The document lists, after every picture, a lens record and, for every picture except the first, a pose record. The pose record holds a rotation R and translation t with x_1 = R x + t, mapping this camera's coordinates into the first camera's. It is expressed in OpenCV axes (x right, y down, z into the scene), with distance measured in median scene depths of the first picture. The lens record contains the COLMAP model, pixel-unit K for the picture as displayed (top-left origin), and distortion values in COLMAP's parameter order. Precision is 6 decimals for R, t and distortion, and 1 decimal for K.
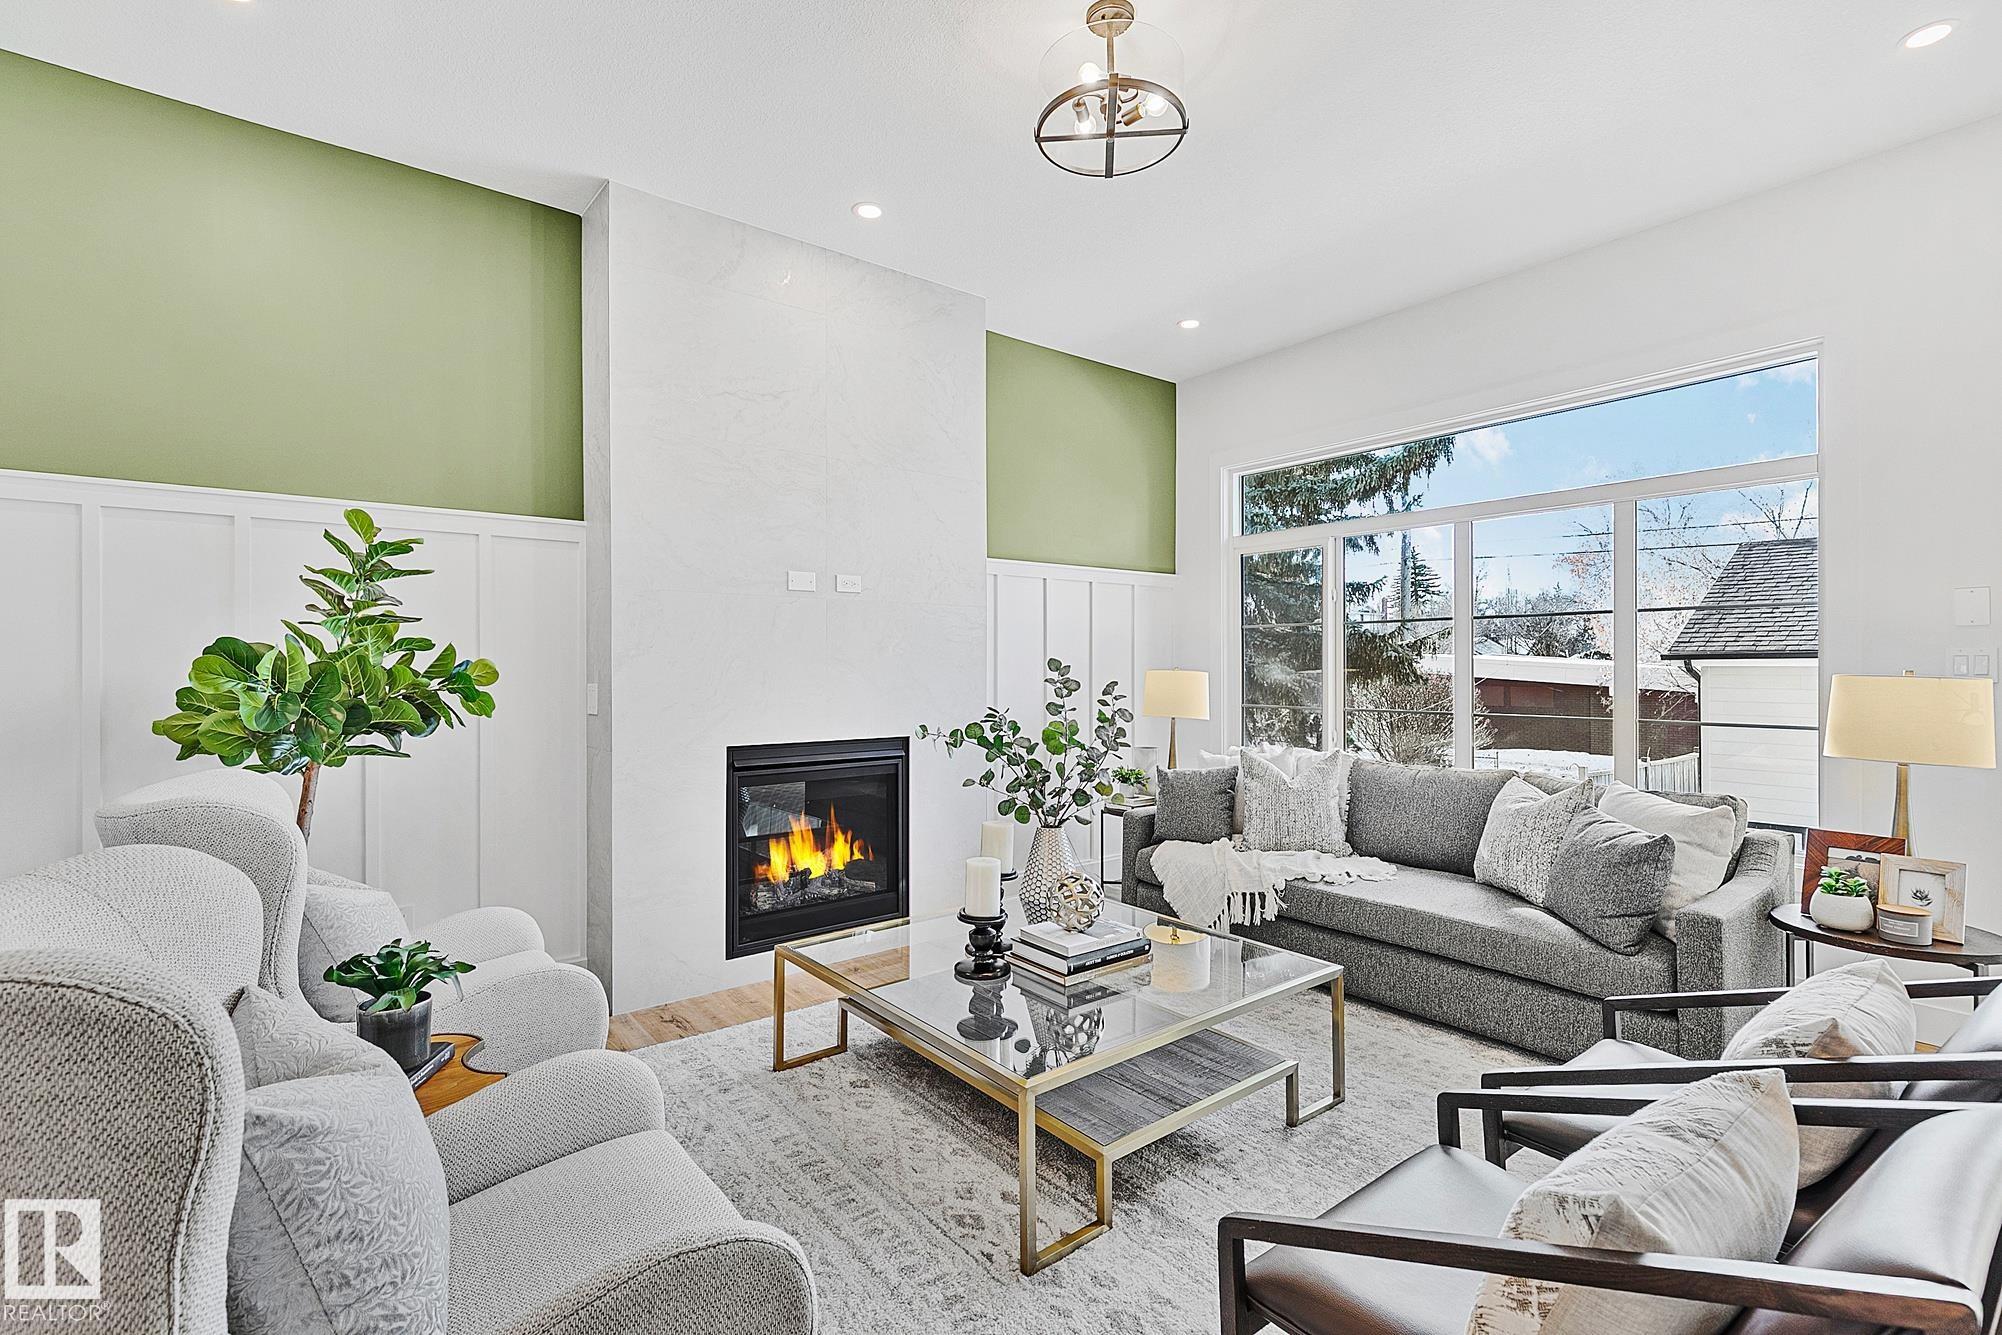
lens RADIAL K [[902.3, 0, 998.2], [0, 902.3, 667.6], [0, 0, 1]] dist [0.007498, -0.001287]
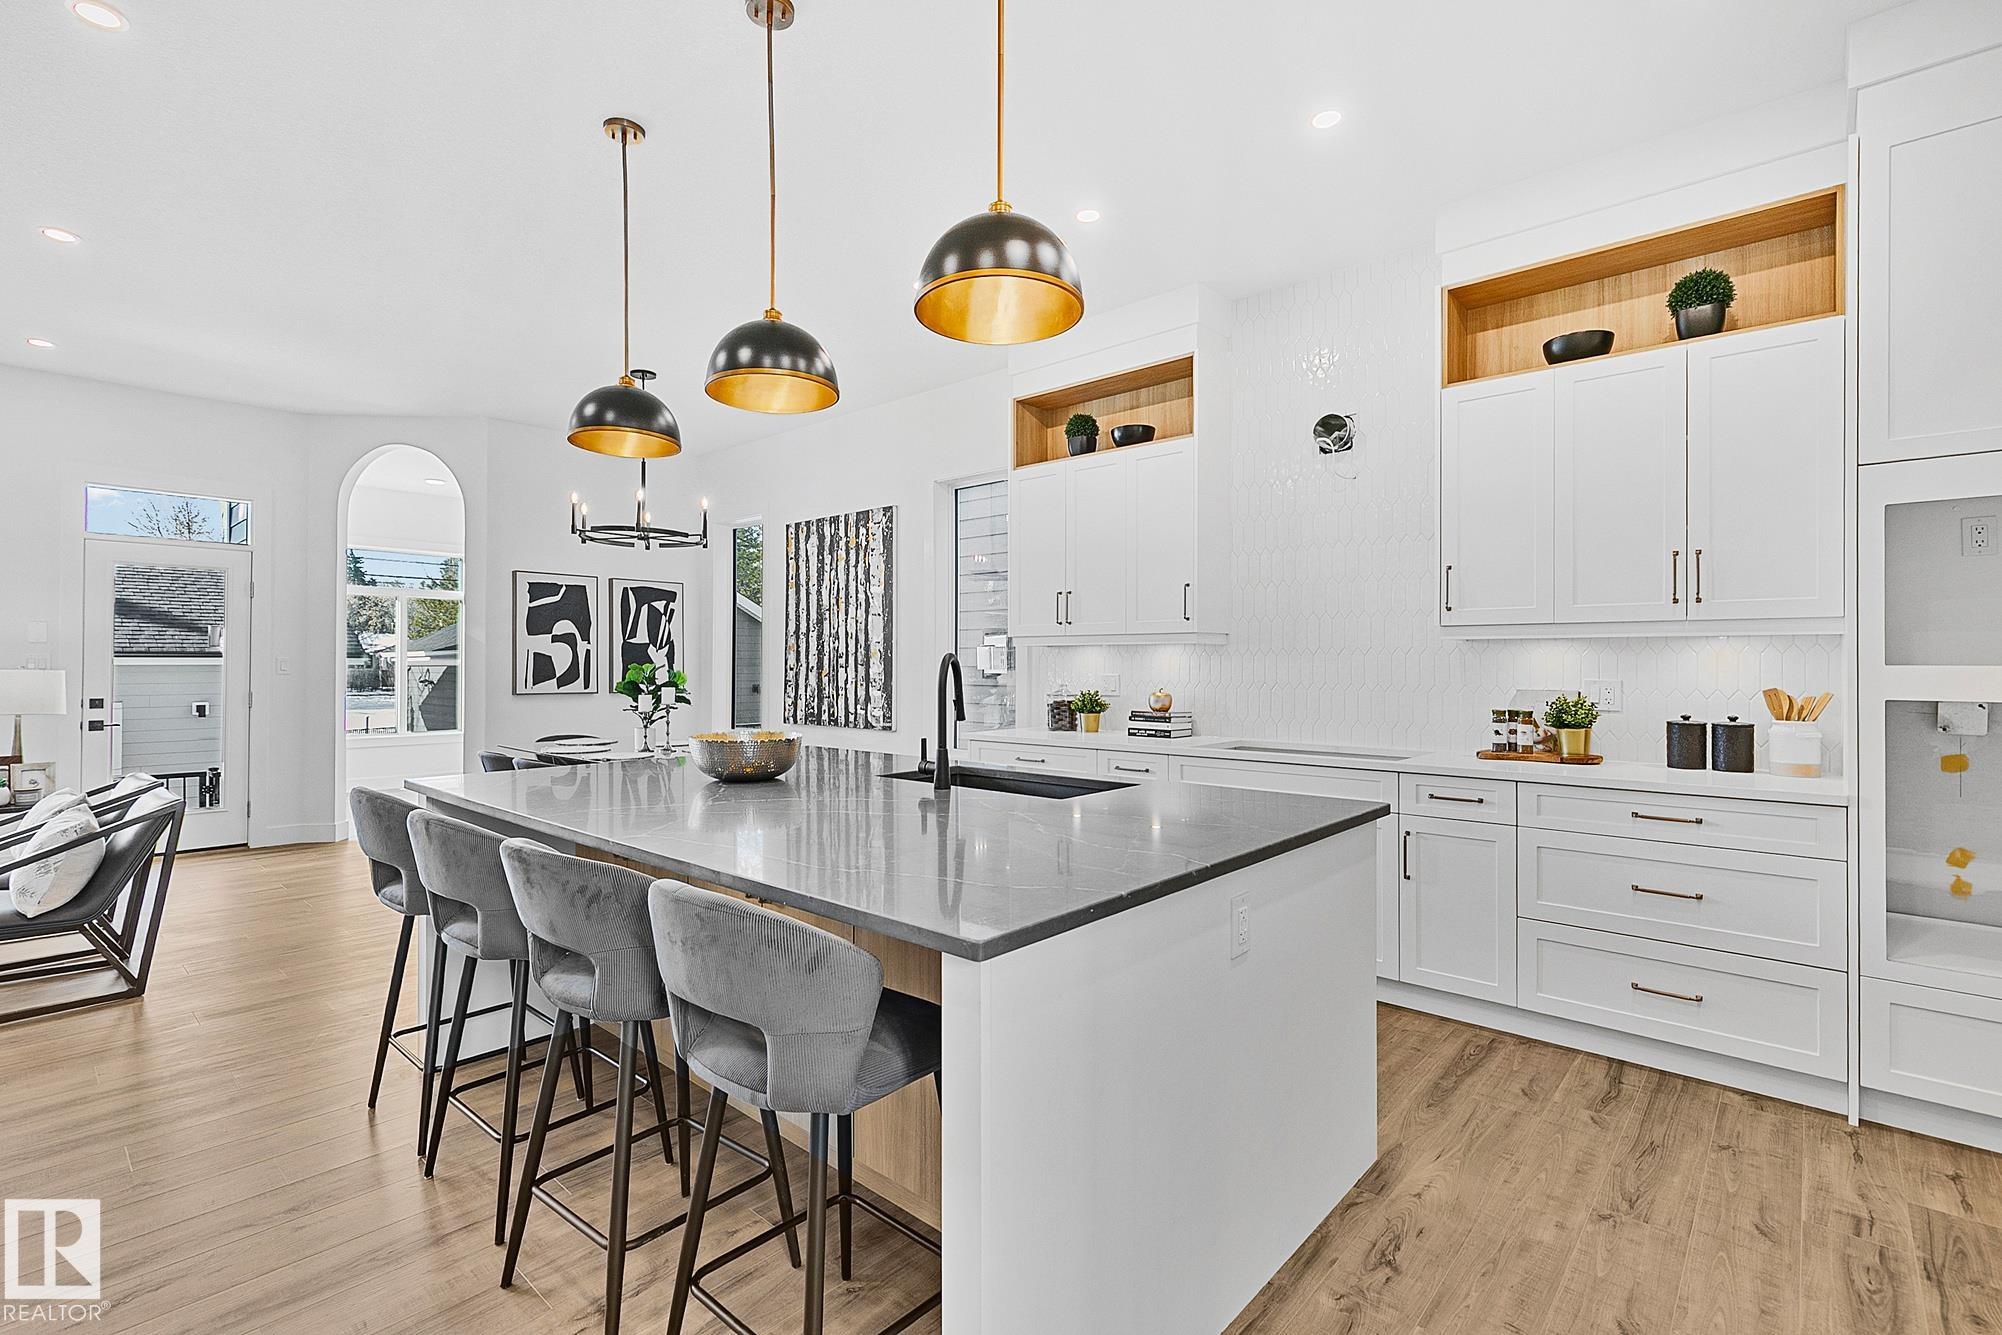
lens RADIAL K [[902.3, 0, 983.0], [0, 902.3, 660.9], [0, 0, 1]] dist [0.007498, -0.001287]
pose [[-0.179813, 0.008593, 0.983663, -0.839478], [-0.000489, 0.999961, -0.008825, 0.003434], [-0.983701, -0.002068, -0.179802, -0.437269]]
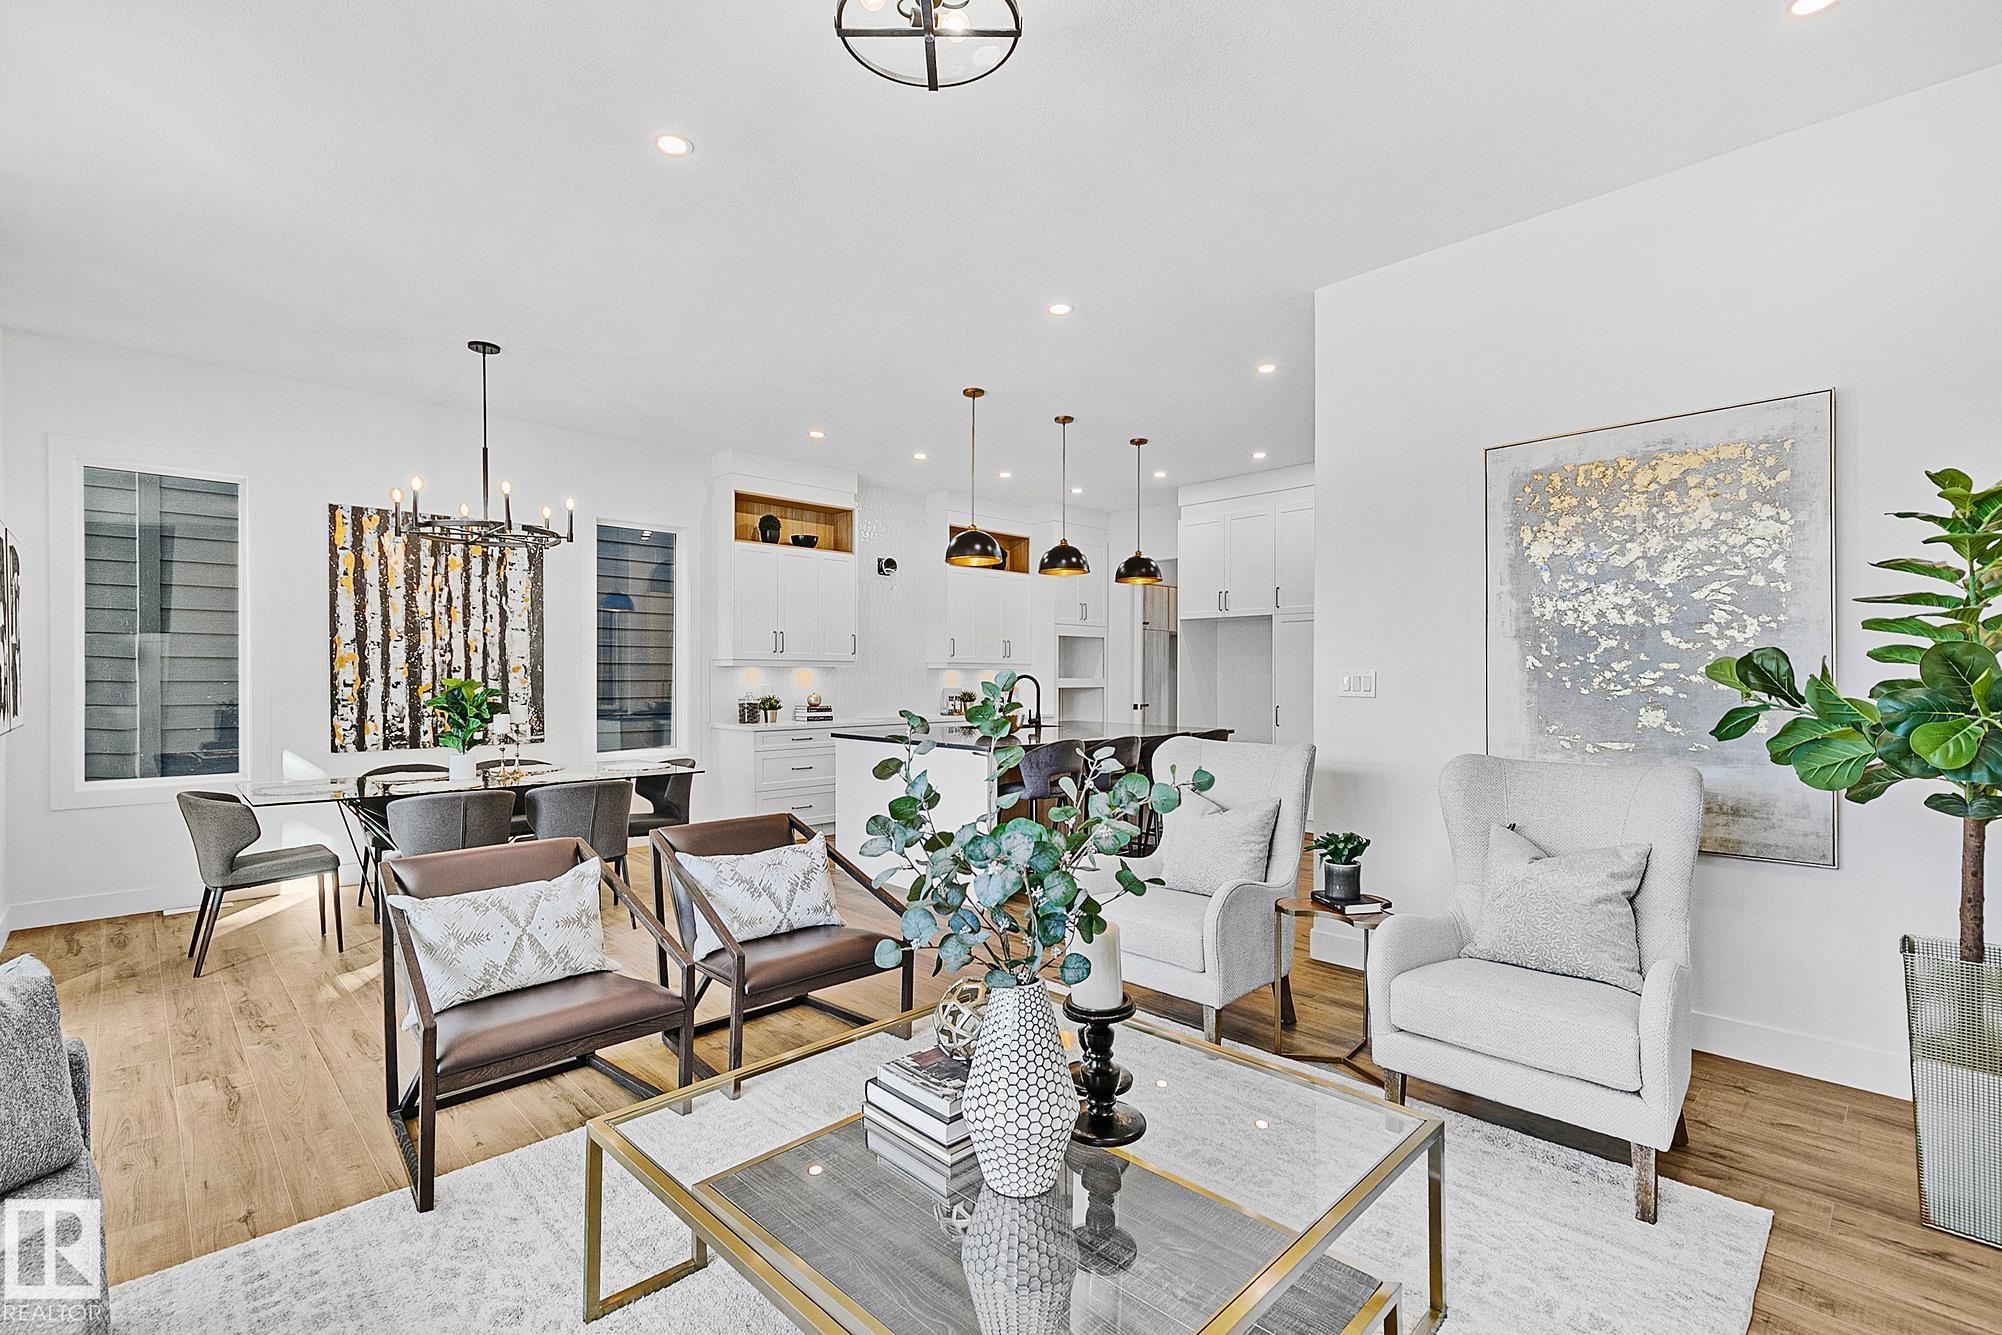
lens RADIAL K [[902.3, 0, 1006.0], [0, 902.3, 677.0], [0, 0, 1]] dist [0.007498, -0.001287]
pose [[-0.993461, 0.003582, -0.114117, 0.084516], [0.003131, 0.999987, 0.004131, -0.011873], [0.114130, 0.003747, -0.993459, 1.156528]]
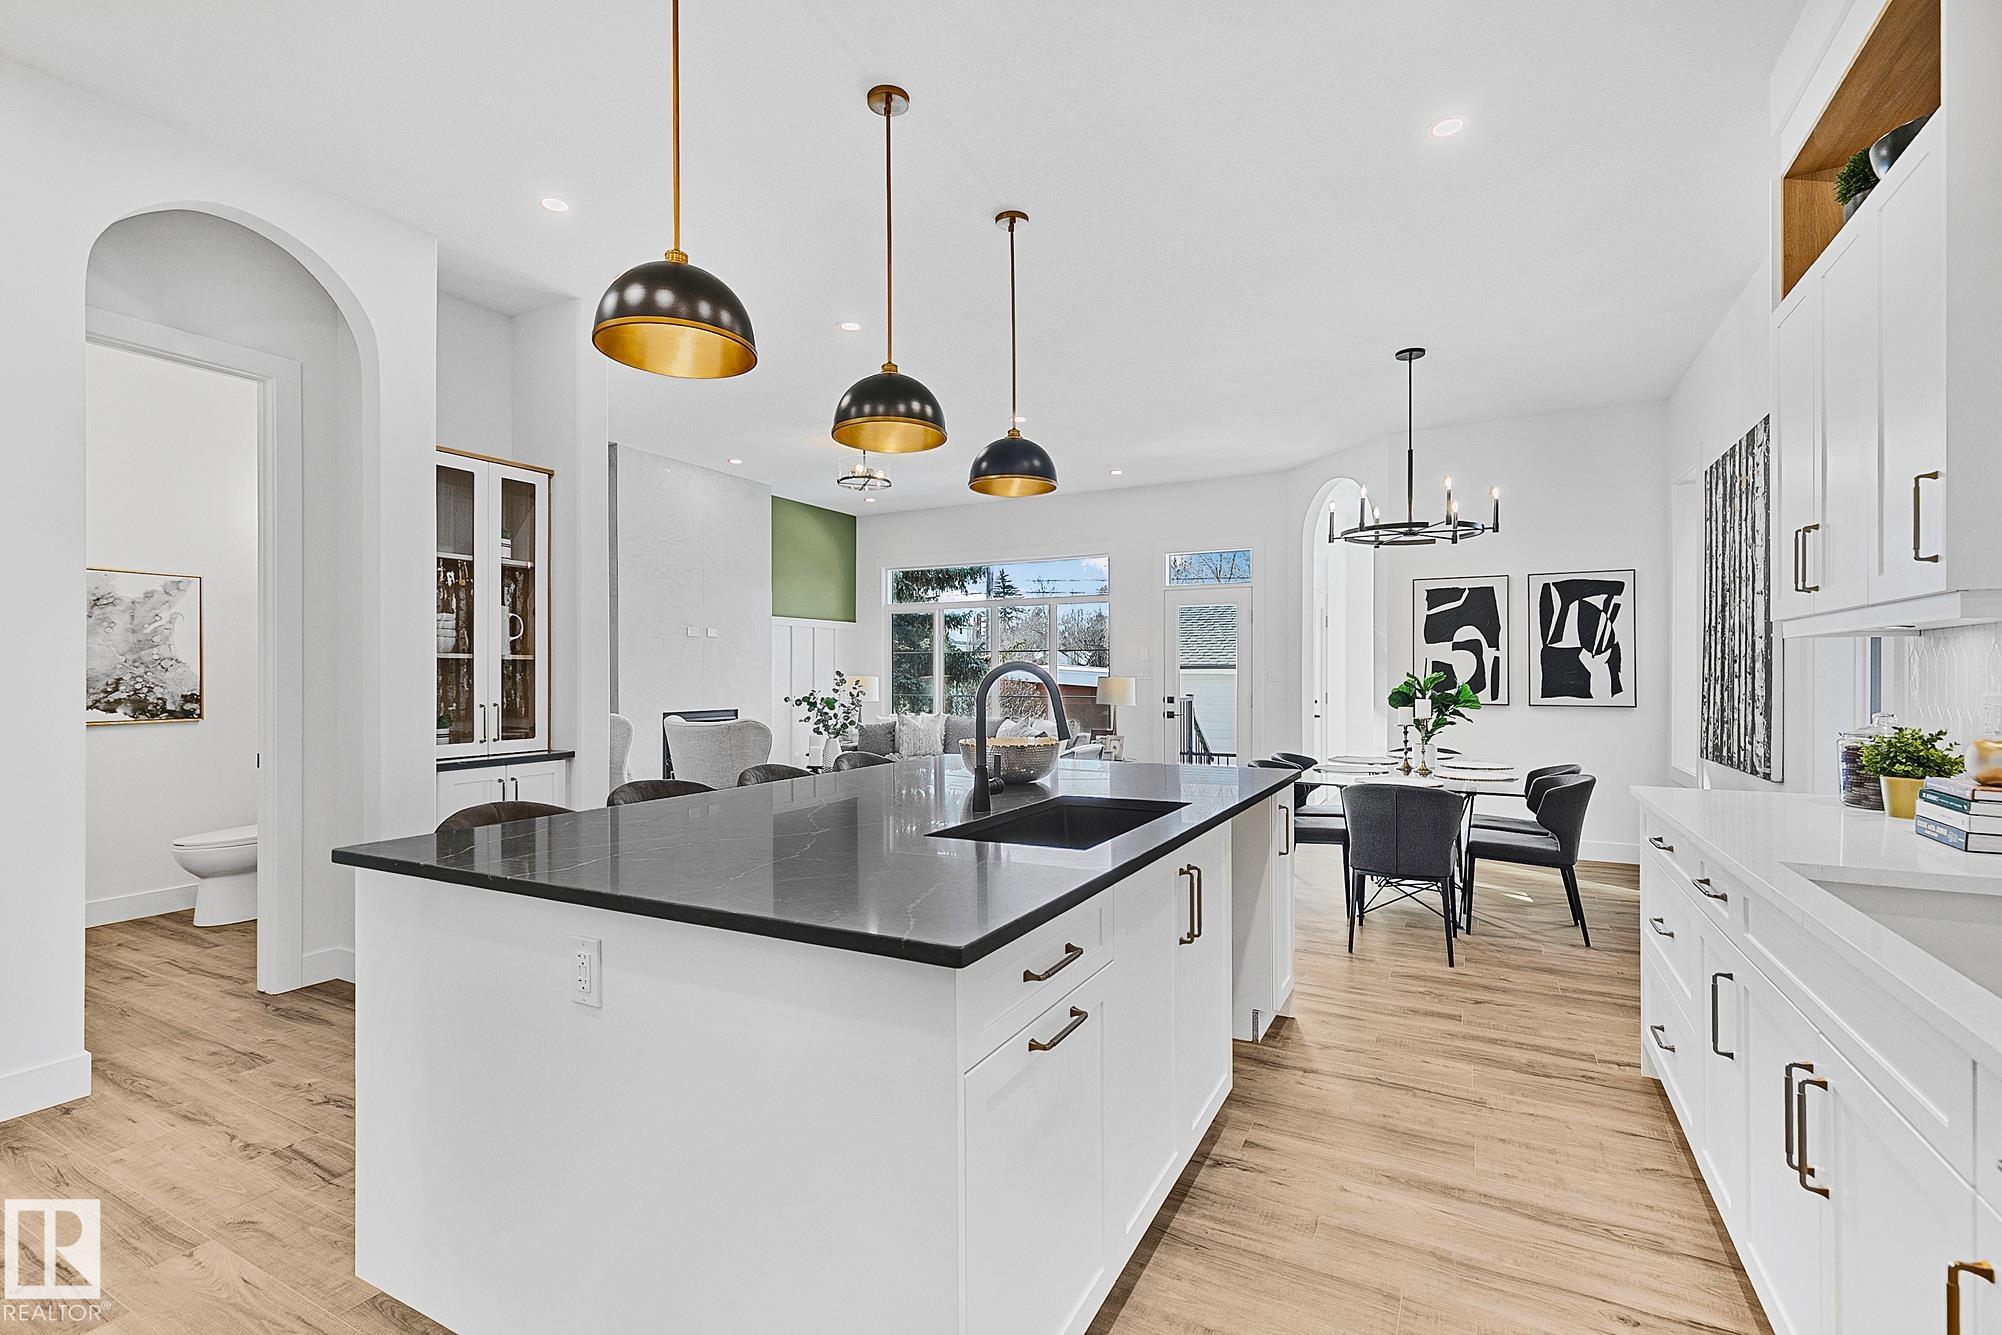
lens RADIAL K [[902.3, 0, 1007.7], [0, 902.3, 670.8], [0, 0, 1]] dist [0.007498, -0.001287]
pose [[0.907614, 0.004180, 0.419785, -0.410769], [-0.002572, 0.999987, -0.004397, -0.000137], [-0.419798, 0.002911, 0.907613, -1.097687]]
